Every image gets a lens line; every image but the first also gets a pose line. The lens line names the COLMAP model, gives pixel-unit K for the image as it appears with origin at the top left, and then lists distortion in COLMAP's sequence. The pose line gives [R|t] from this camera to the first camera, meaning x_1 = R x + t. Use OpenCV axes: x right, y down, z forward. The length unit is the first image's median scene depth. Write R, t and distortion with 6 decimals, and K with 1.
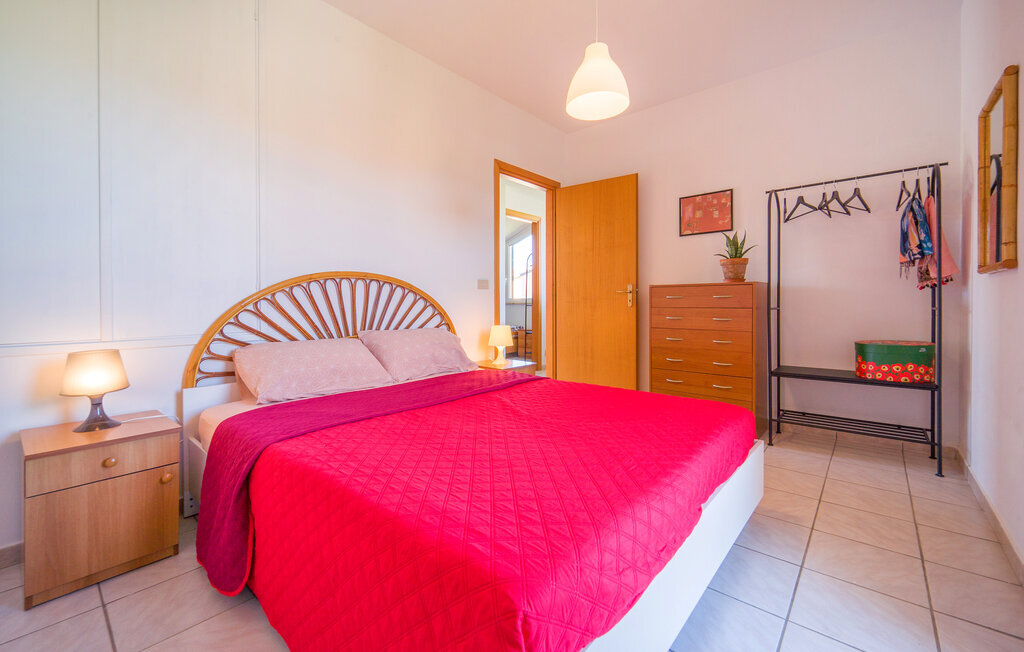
lens RADIAL K [[429.6, 0, 513.0], [0, 429.6, 302.1], [0, 0, 1]] dist [0.000824, 0.000033]
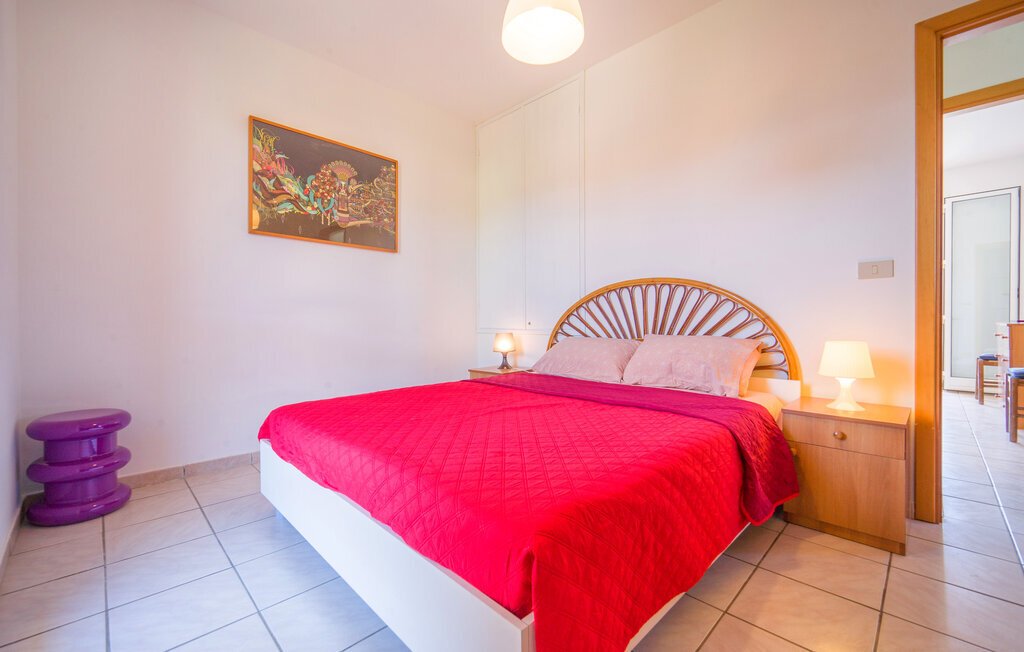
lens RADIAL K [[414.6, 0, 512.0], [0, 414.6, 326.0], [0, 0, 1]] dist [0.000430, 0.000007]
pose [[-0.086809, 0.005952, -0.996207, 0.629096], [-0.000777, 0.999981, 0.006042, 0.037835], [0.996225, 0.001298, -0.086803, 0.684544]]
